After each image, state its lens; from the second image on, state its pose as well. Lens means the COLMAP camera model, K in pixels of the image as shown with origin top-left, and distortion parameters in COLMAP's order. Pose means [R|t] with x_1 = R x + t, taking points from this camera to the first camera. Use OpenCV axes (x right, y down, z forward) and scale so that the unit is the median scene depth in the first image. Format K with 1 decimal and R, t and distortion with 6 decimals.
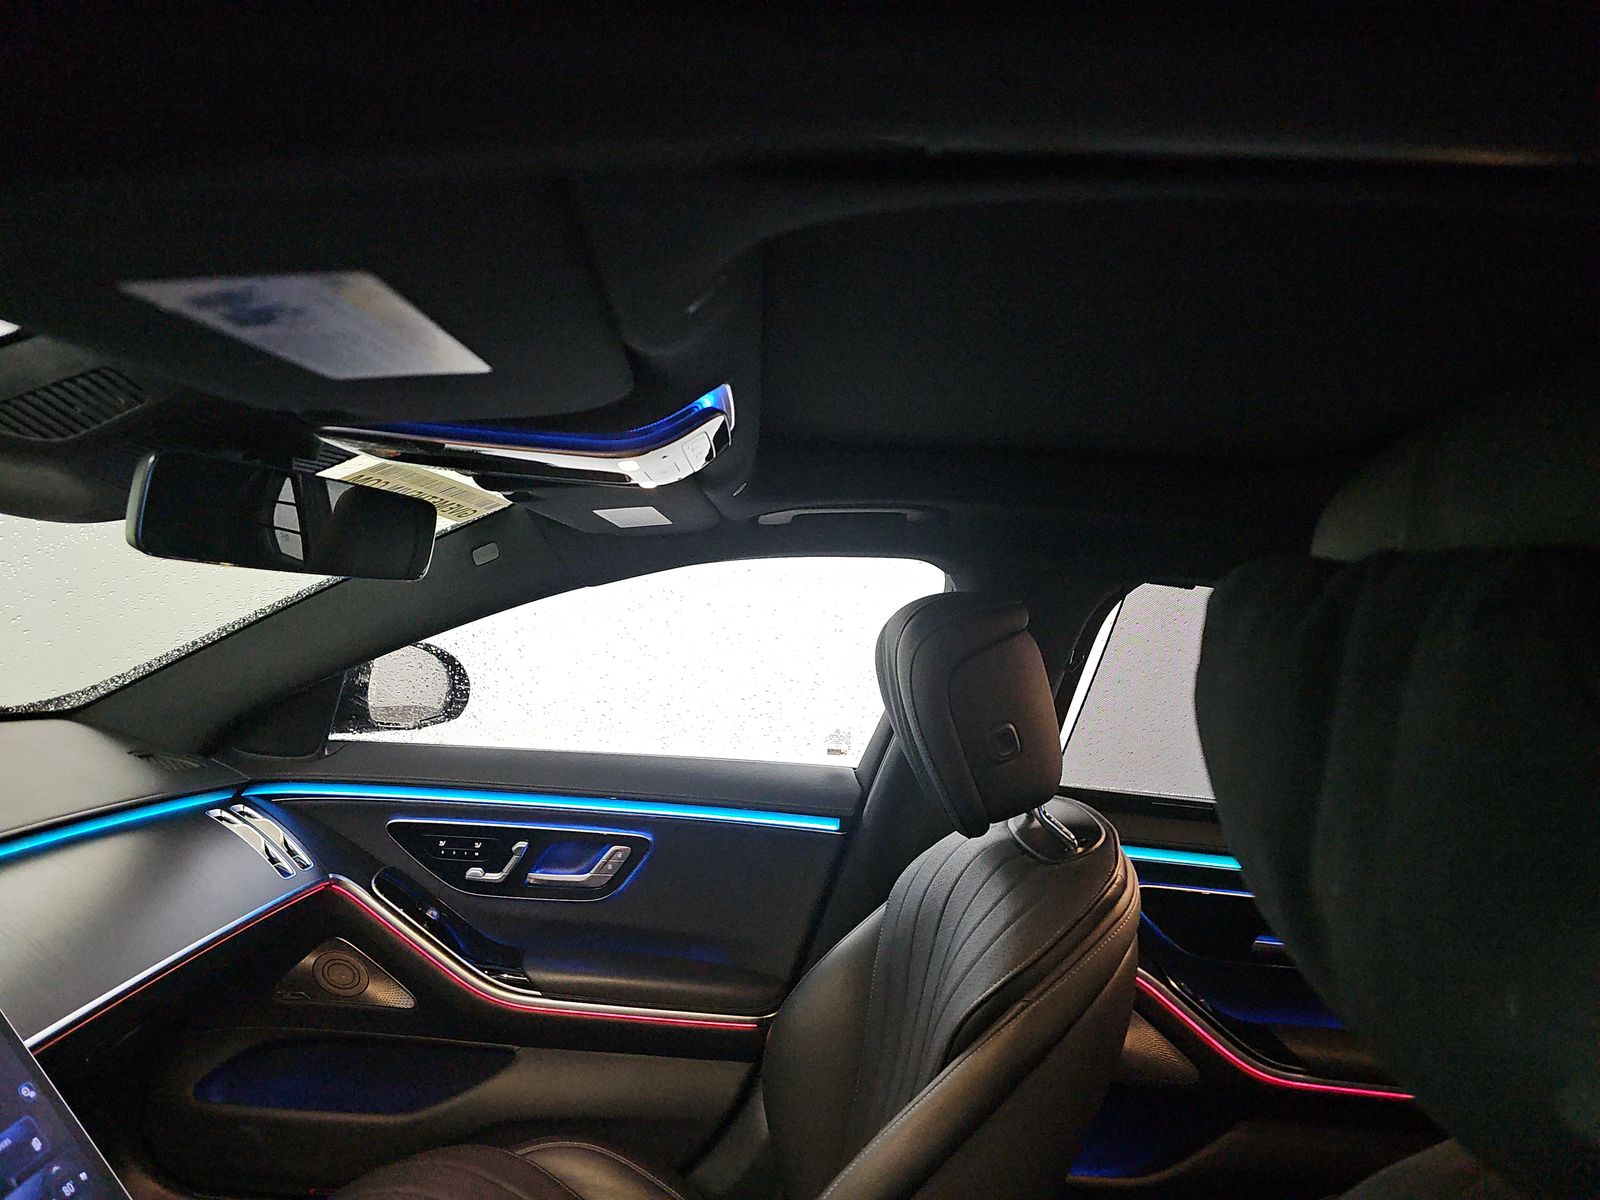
lens RADIAL K [[1049.0, 0, 818.9], [0, 1049.0, 596.2], [0, 0, 1]] dist [0.000254, 0.052535]
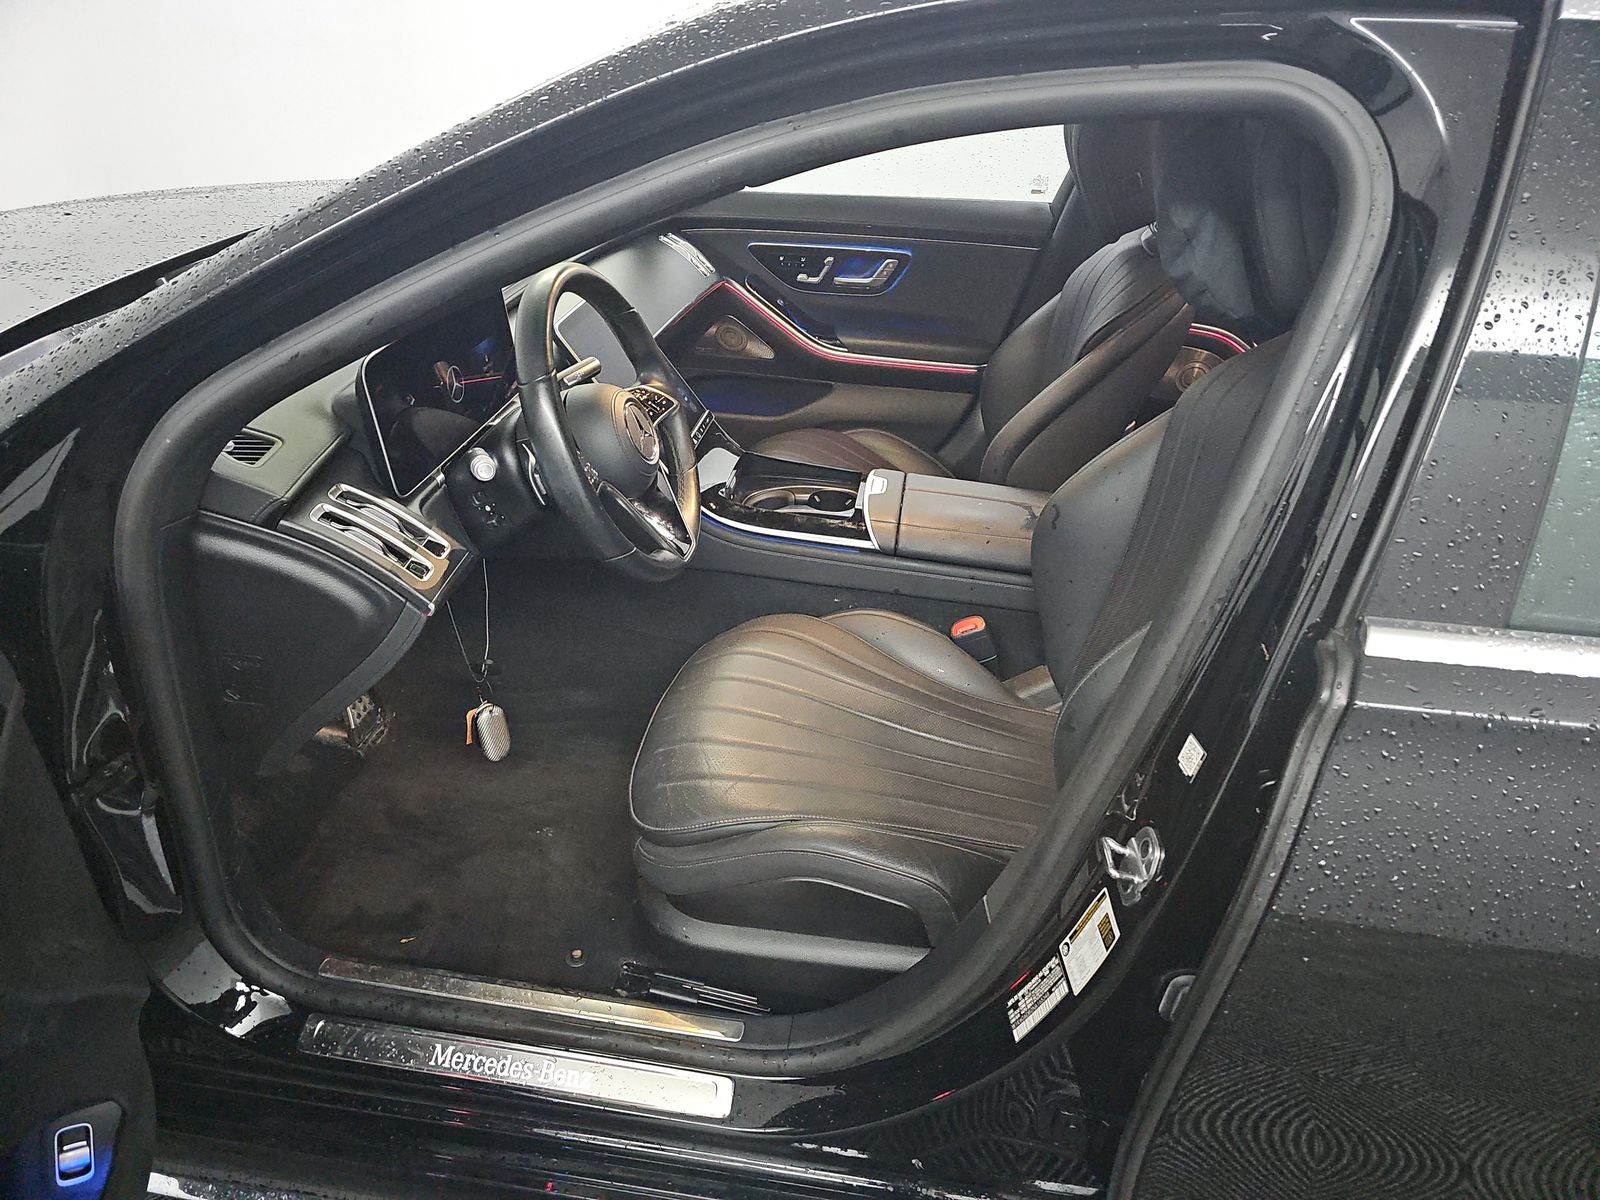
lens RADIAL K [[1049.0, 0, 818.9], [0, 1049.0, 596.2], [0, 0, 1]] dist [0.000254, 0.052535]
pose [[0.986222, 0.037850, -0.161036, -0.026911], [0.046721, 0.870108, 0.490642, -0.097452], [0.158690, -0.491406, 0.856351, -0.603553]]
